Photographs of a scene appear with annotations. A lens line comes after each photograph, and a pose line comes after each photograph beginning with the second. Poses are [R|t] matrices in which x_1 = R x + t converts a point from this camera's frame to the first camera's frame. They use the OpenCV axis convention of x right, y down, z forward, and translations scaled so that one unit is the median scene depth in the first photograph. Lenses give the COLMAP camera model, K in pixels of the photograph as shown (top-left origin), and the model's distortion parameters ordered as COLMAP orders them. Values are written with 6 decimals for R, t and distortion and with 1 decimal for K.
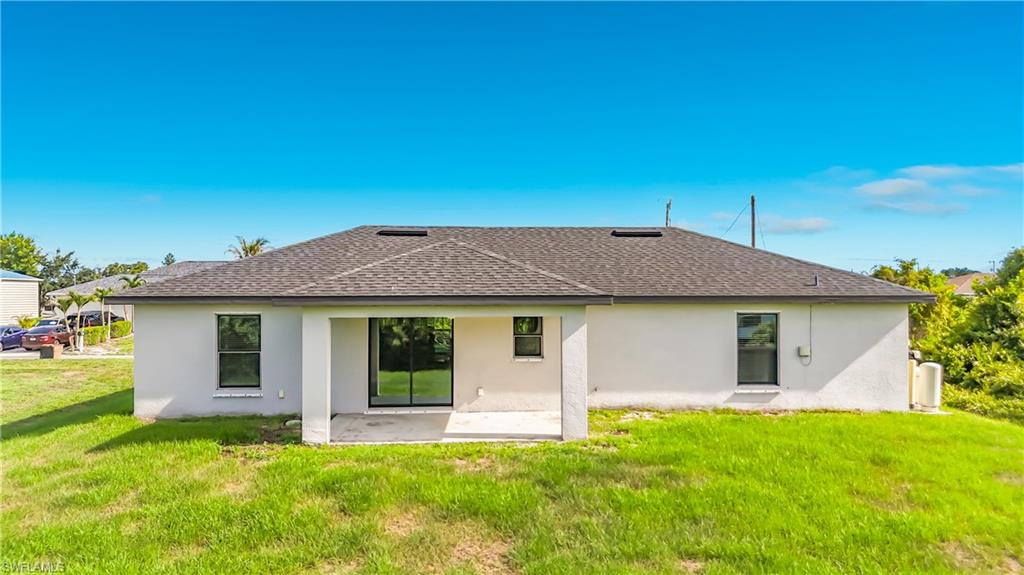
lens RADIAL K [[757.1, 0, 512.0], [0, 757.1, 287.5], [0, 0, 1]] dist [0.035530, -0.003639]
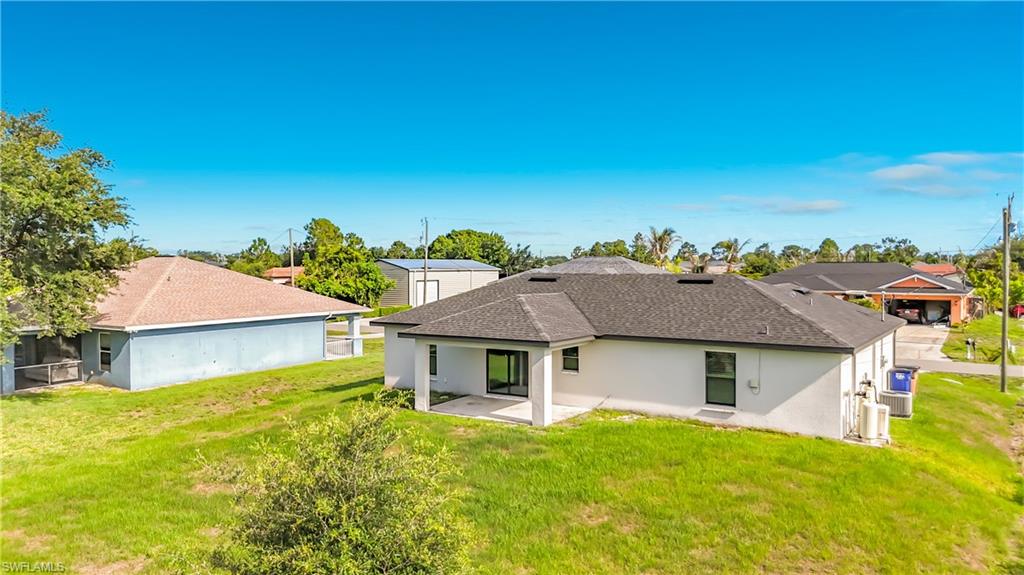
lens RADIAL K [[757.1, 0, 512.0], [0, 757.1, 287.5], [0, 0, 1]] dist [0.035530, -0.003639]
pose [[0.810864, 0.018127, -0.584954, 0.811156], [0.006262, 0.999194, 0.039644, -0.137326], [0.585201, -0.035809, 0.810097, -0.304597]]
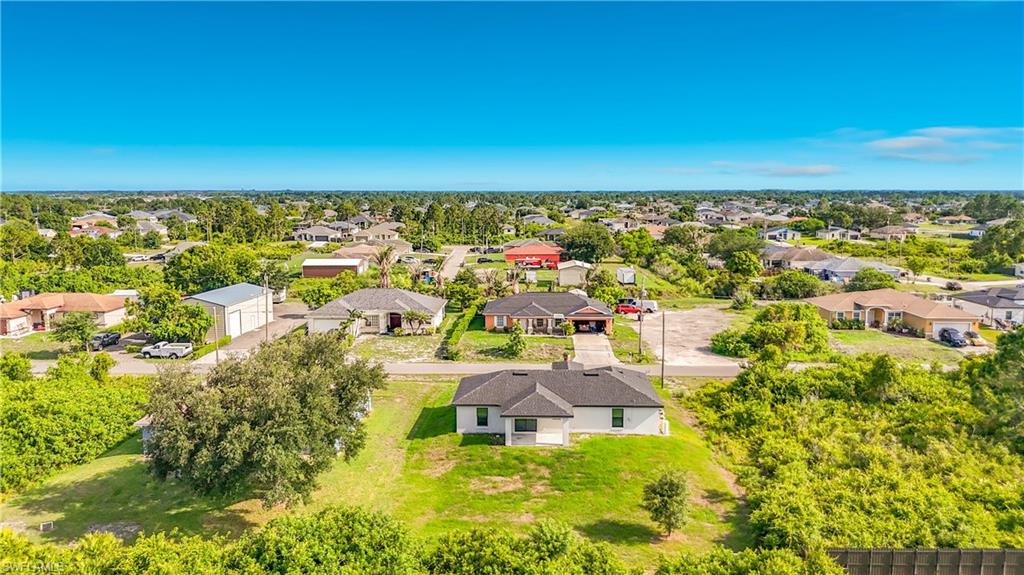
lens RADIAL K [[757.1, 0, 512.0], [0, 757.1, 287.5], [0, 0, 1]] dist [0.035530, -0.003639]
pose [[0.997293, 0.006816, -0.073210, 0.071188], [0.002936, 0.991207, 0.132285, -1.058385], [0.073468, -0.132142, 0.988504, -2.666461]]
